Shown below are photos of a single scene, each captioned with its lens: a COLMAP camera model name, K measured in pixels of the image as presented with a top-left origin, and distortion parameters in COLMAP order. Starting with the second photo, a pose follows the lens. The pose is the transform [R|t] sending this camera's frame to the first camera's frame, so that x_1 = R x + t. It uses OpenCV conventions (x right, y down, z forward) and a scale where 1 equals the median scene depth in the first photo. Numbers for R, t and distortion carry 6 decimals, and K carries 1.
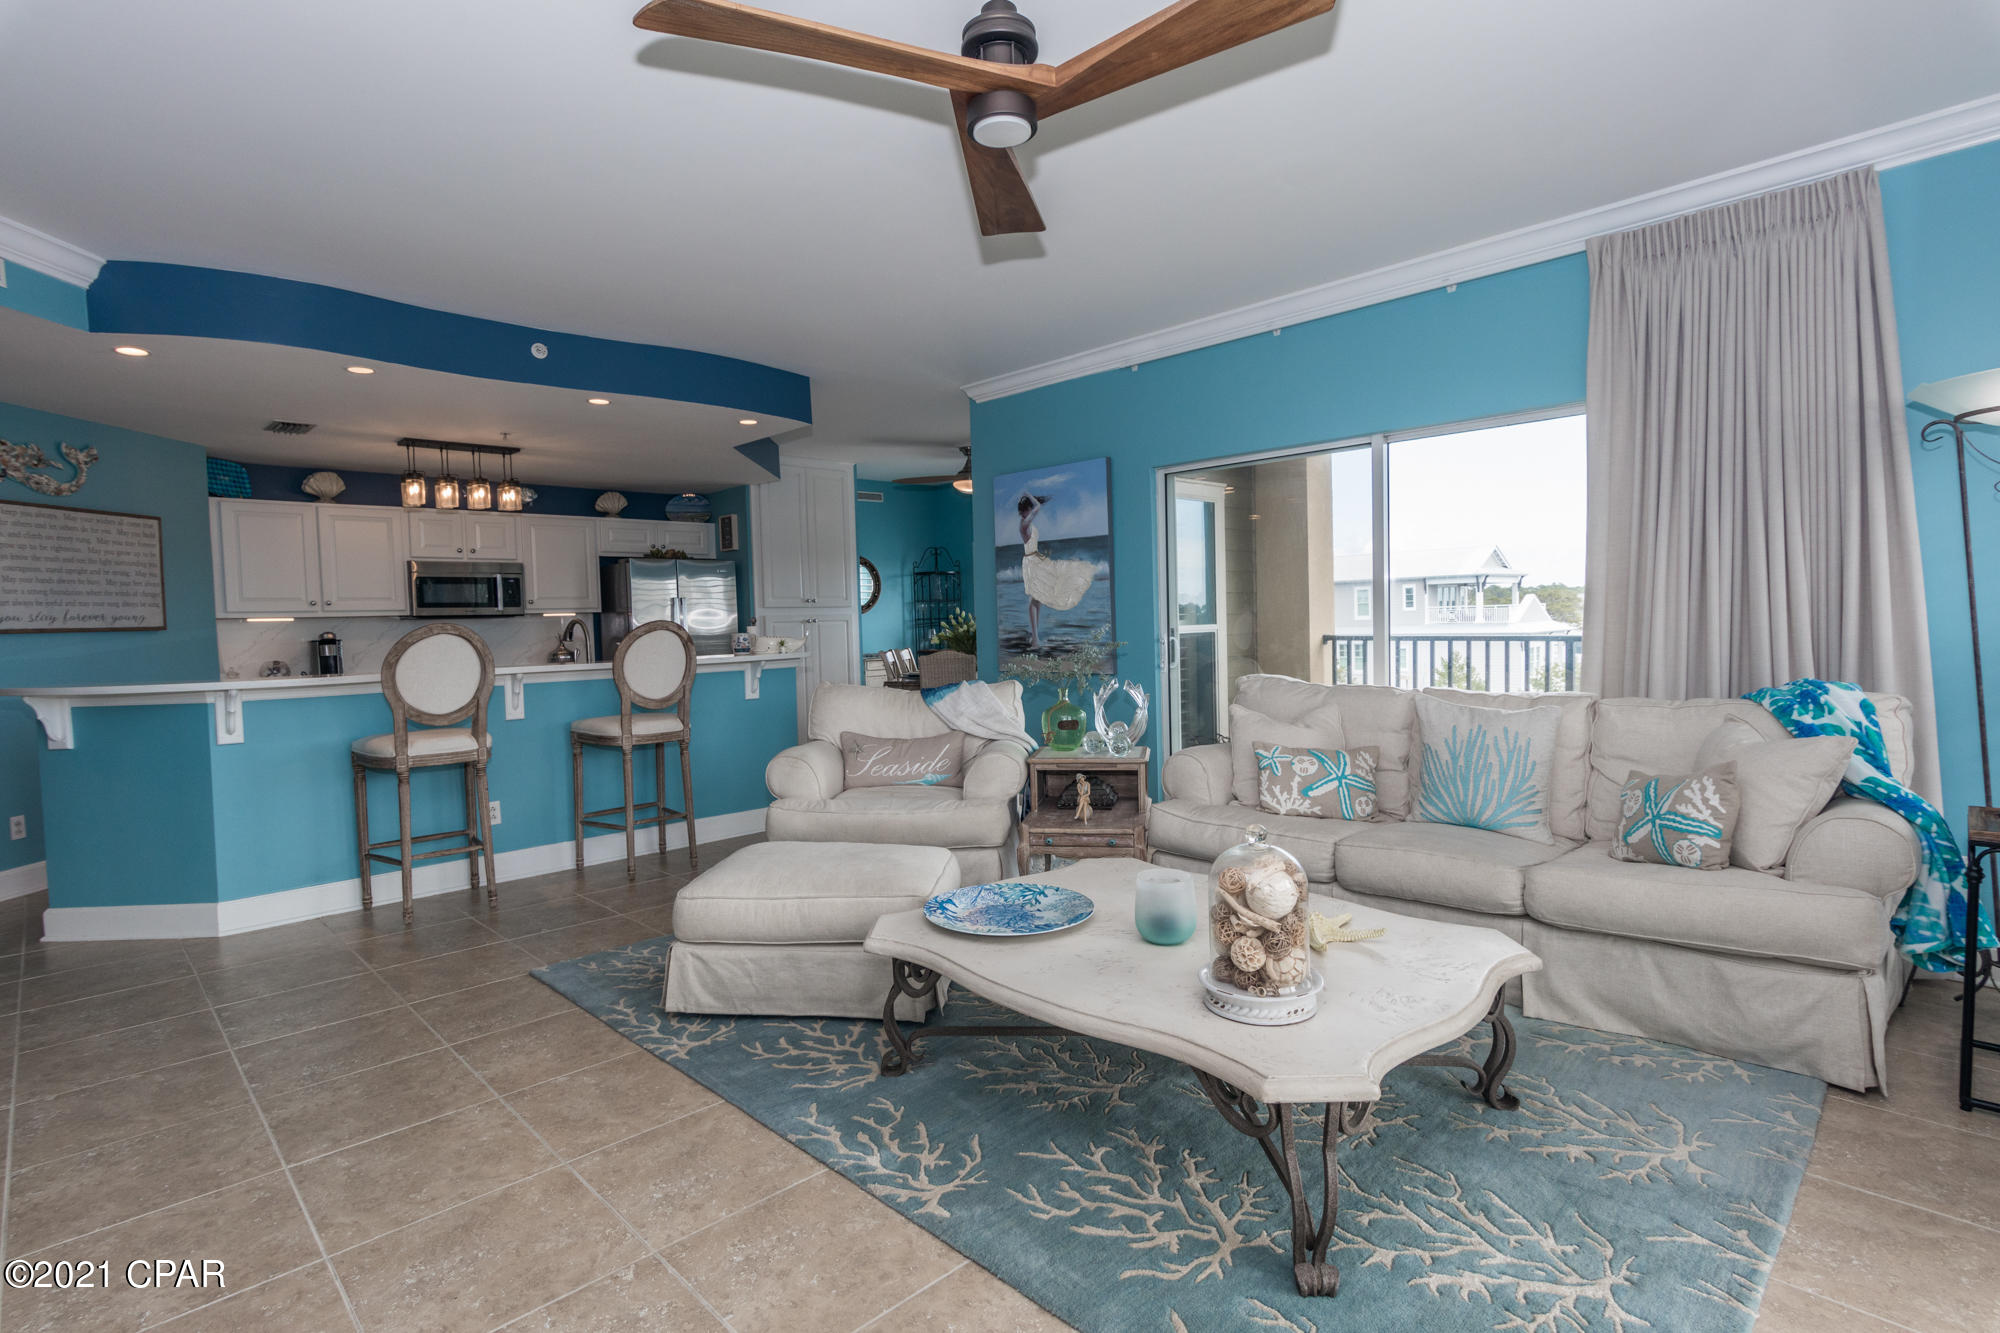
lens RADIAL K [[982.0, 0, 998.1], [0, 982.0, 664.8], [0, 0, 1]] dist [0.002089, -0.000767]
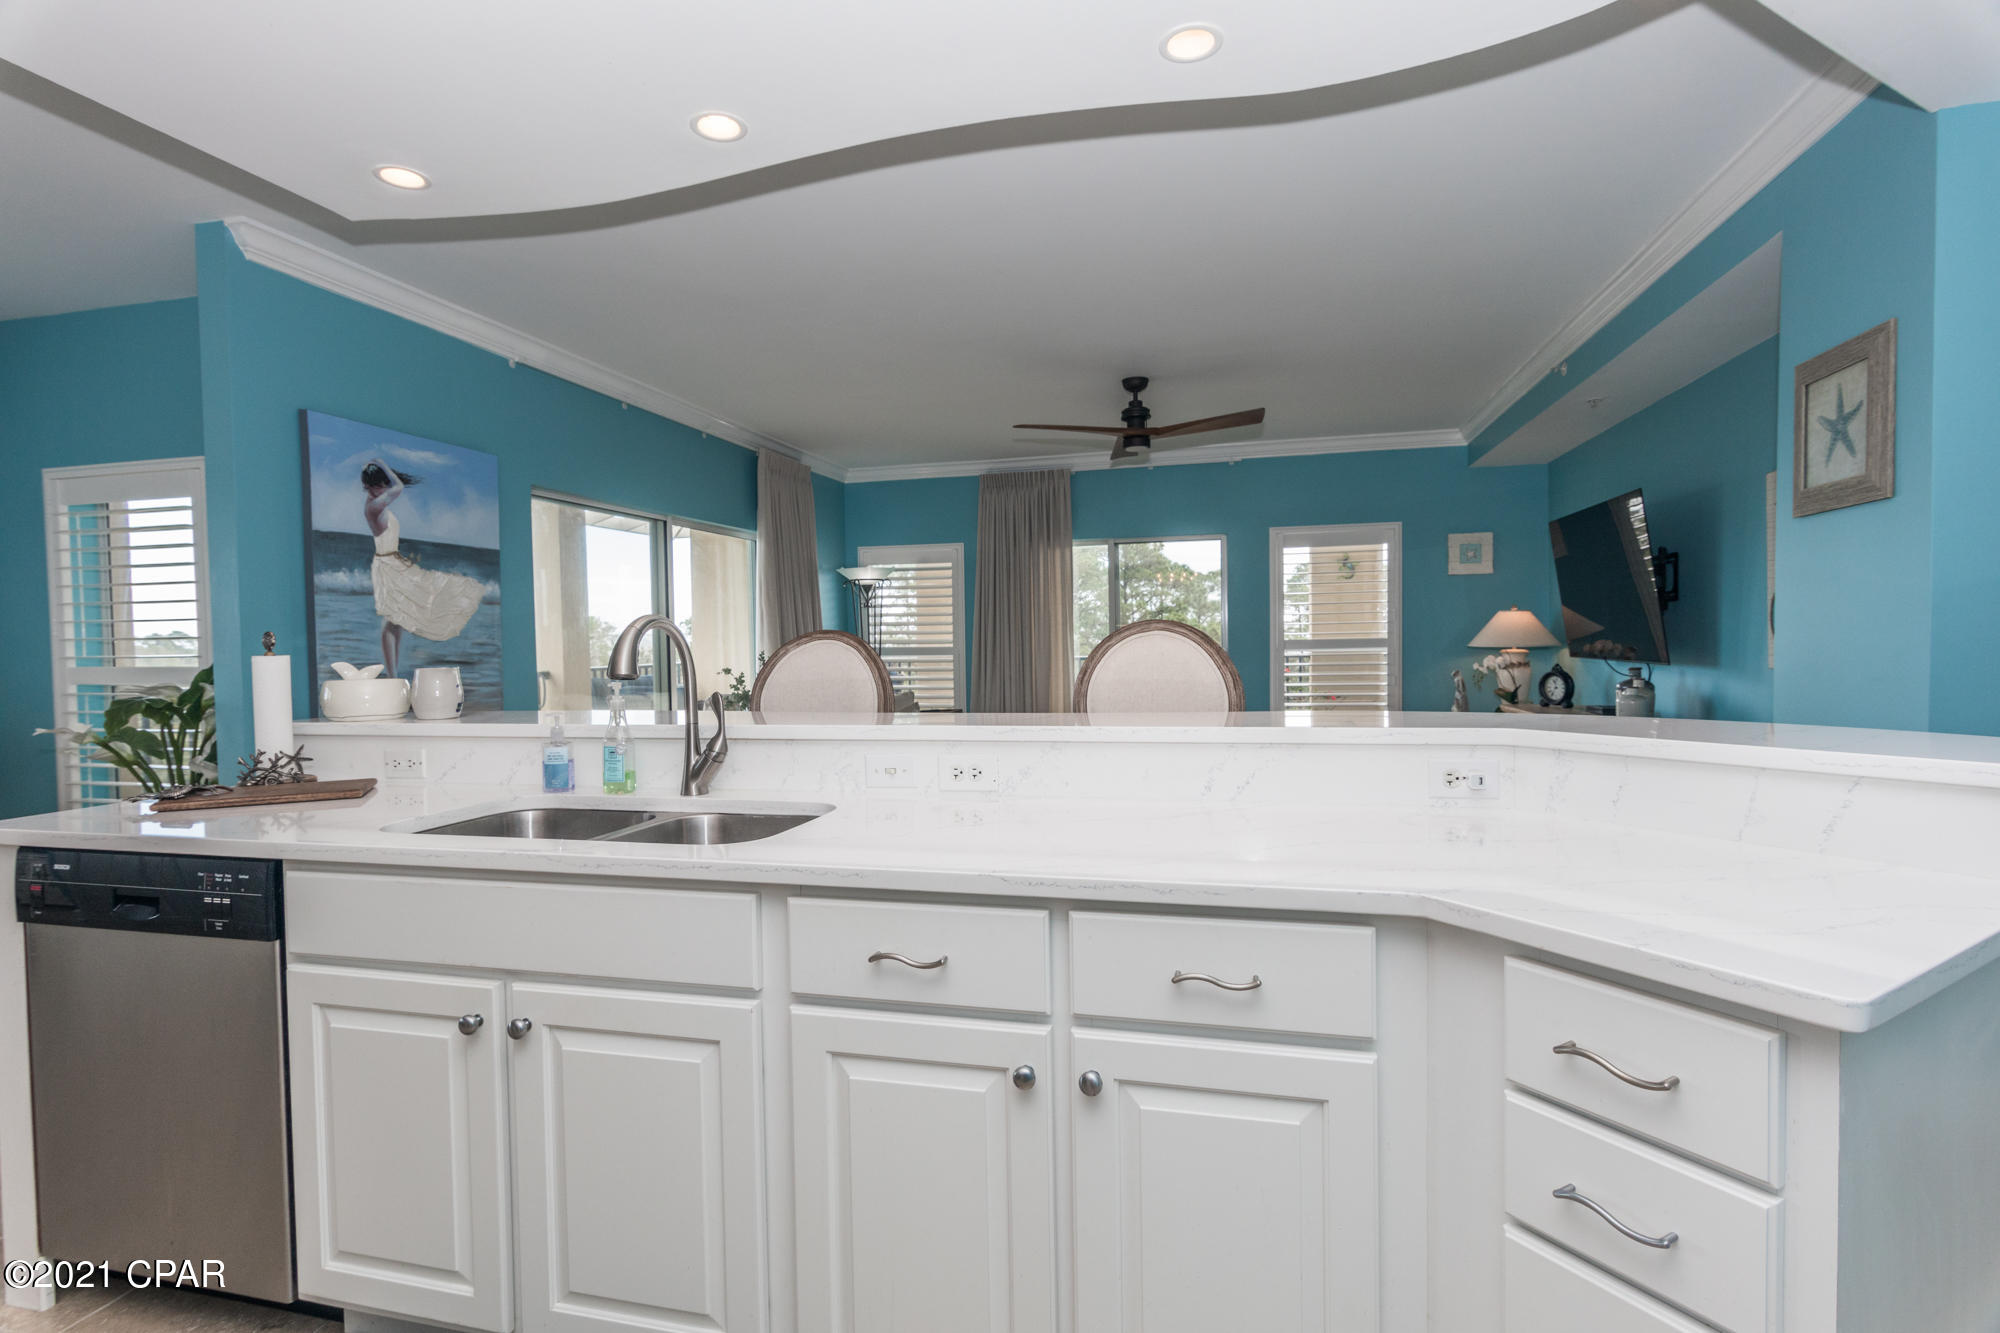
lens RADIAL K [[958.2, 0, 994.3], [0, 958.2, 665.6], [0, 0, 1]] dist [0.006863, 0.000205]
pose [[-0.513577, 0.012288, 0.857956, -0.808393], [0.072049, 0.996984, 0.028849, -0.030334], [-0.855013, 0.076631, -0.512913, 1.094727]]
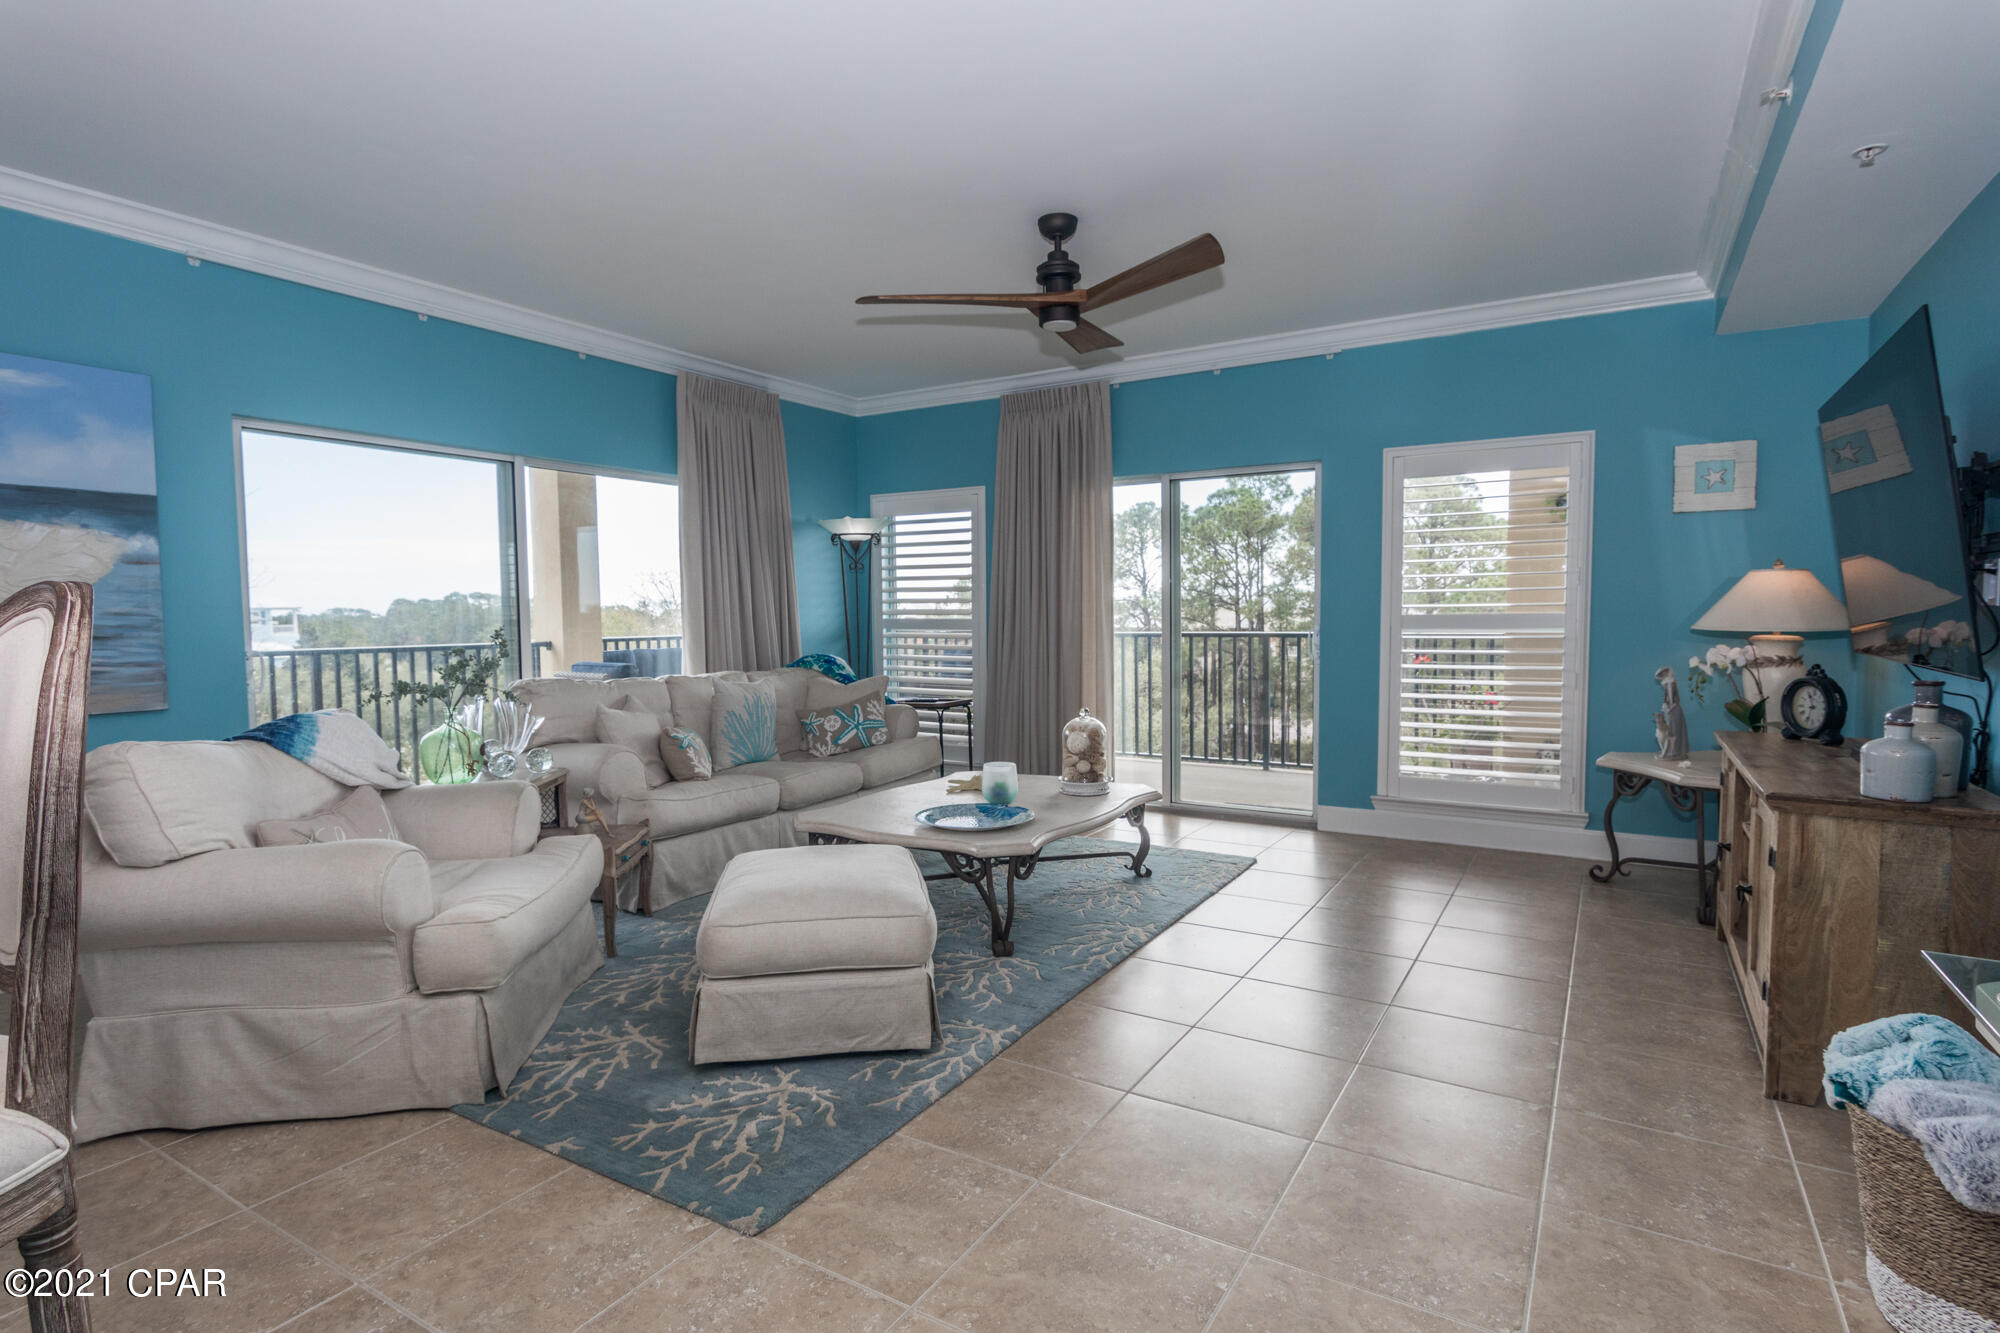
lens RADIAL K [[1001.0, 0, 993.7], [0, 1001.0, 667.0], [0, 0, 1]] dist [0.002041, 0.000114]
pose [[-0.242747, -0.025534, 0.969754, -0.688876], [0.062598, 0.997158, 0.041925, -0.012356], [-0.968068, 0.070882, -0.240459, 0.647514]]
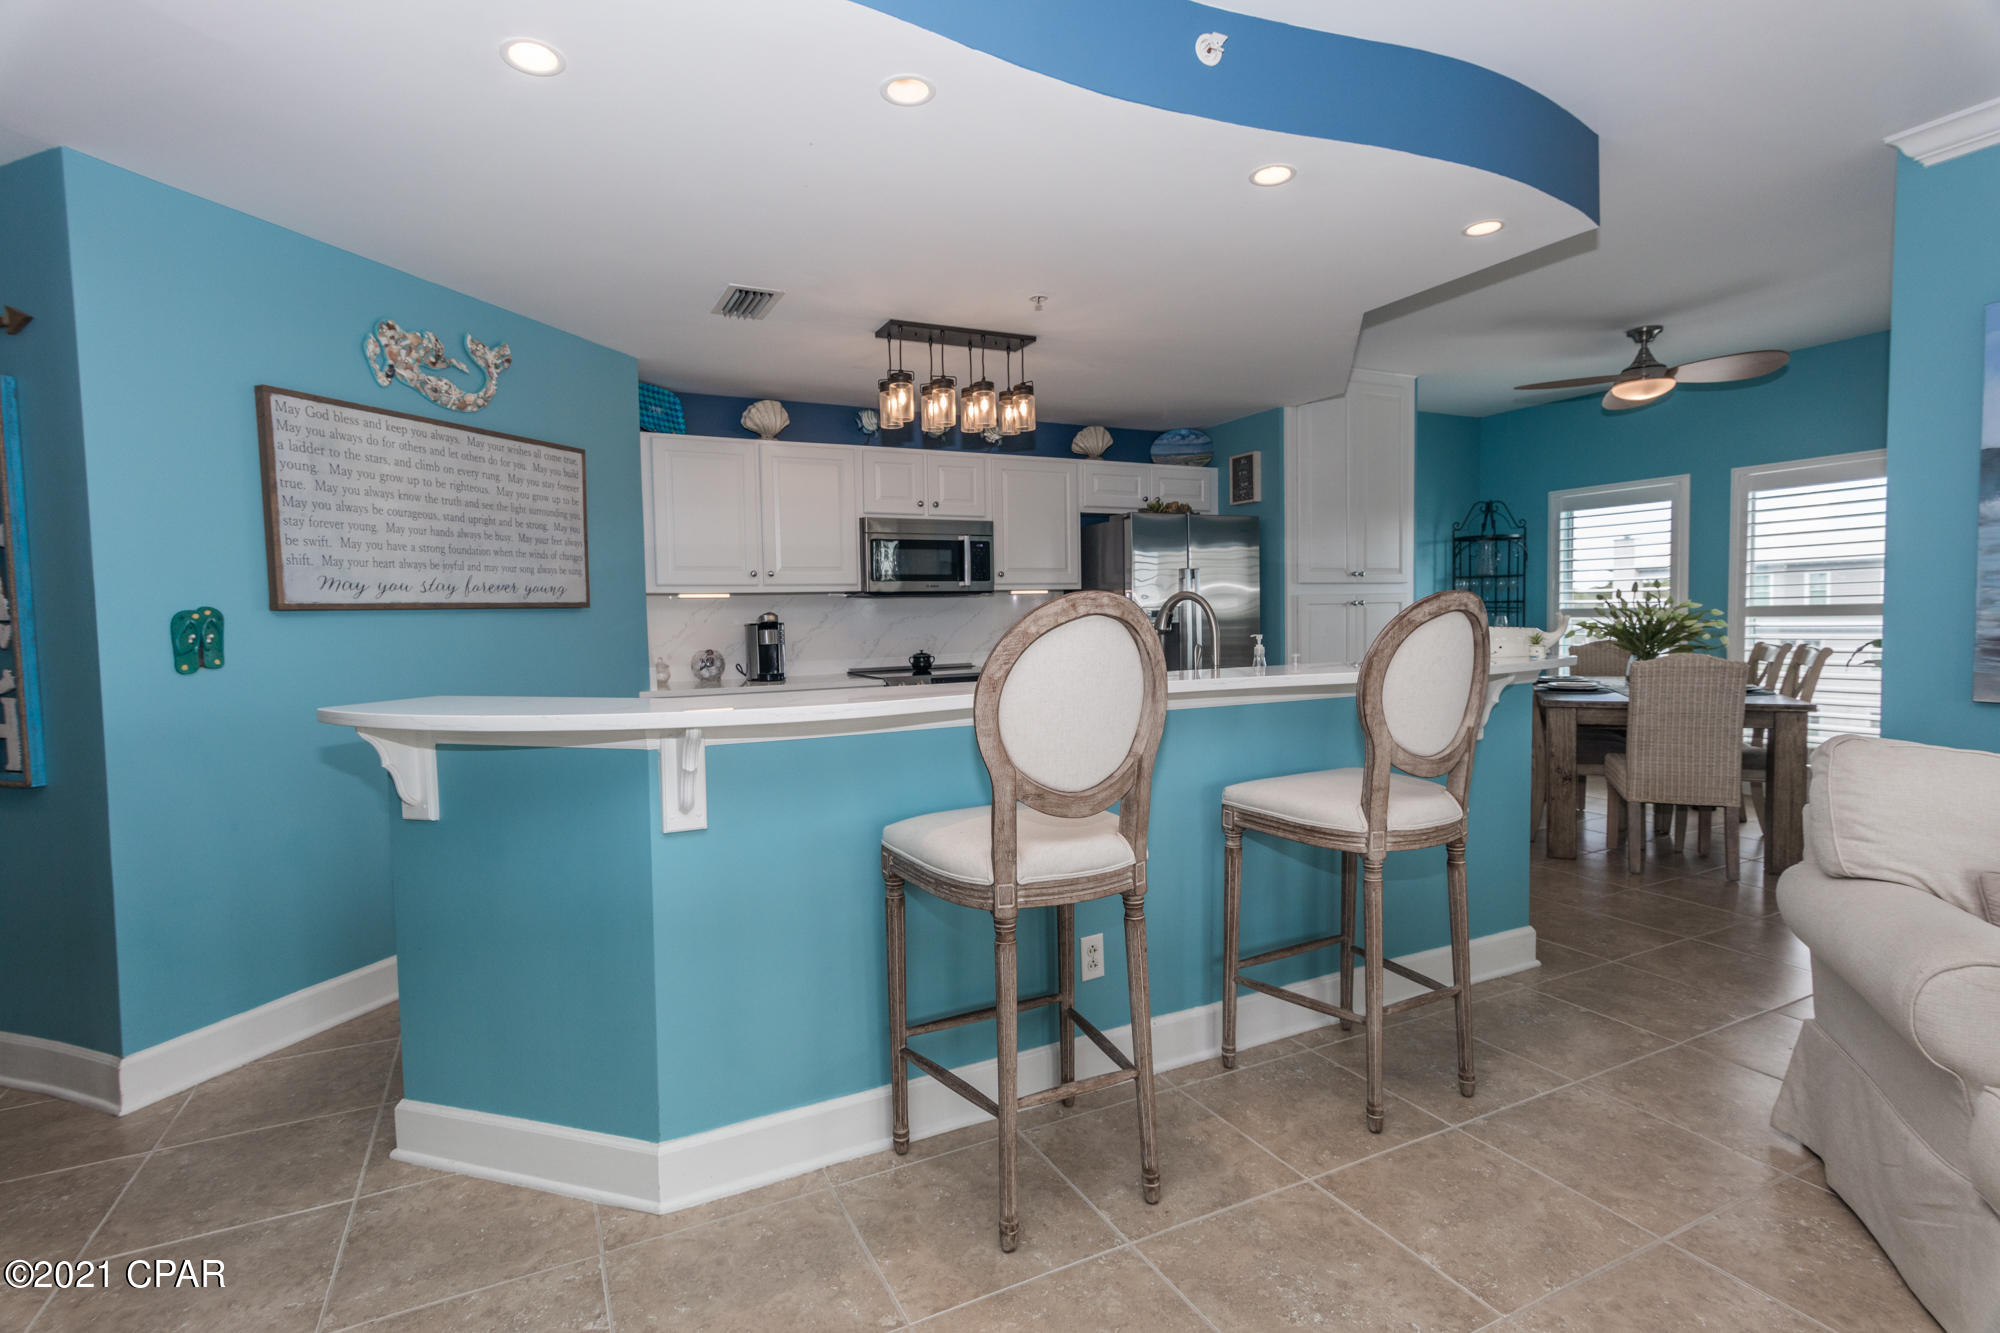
lens RADIAL K [[965.6, 0, 997.0], [0, 965.6, 663.7], [0, 0, 1]] dist [0.005366, 0.001116]
pose [[0.952602, 0.024398, -0.303238, -0.369324], [-0.020522, 0.999662, 0.015962, -0.012111], [0.303525, -0.008982, 0.952781, 0.443974]]
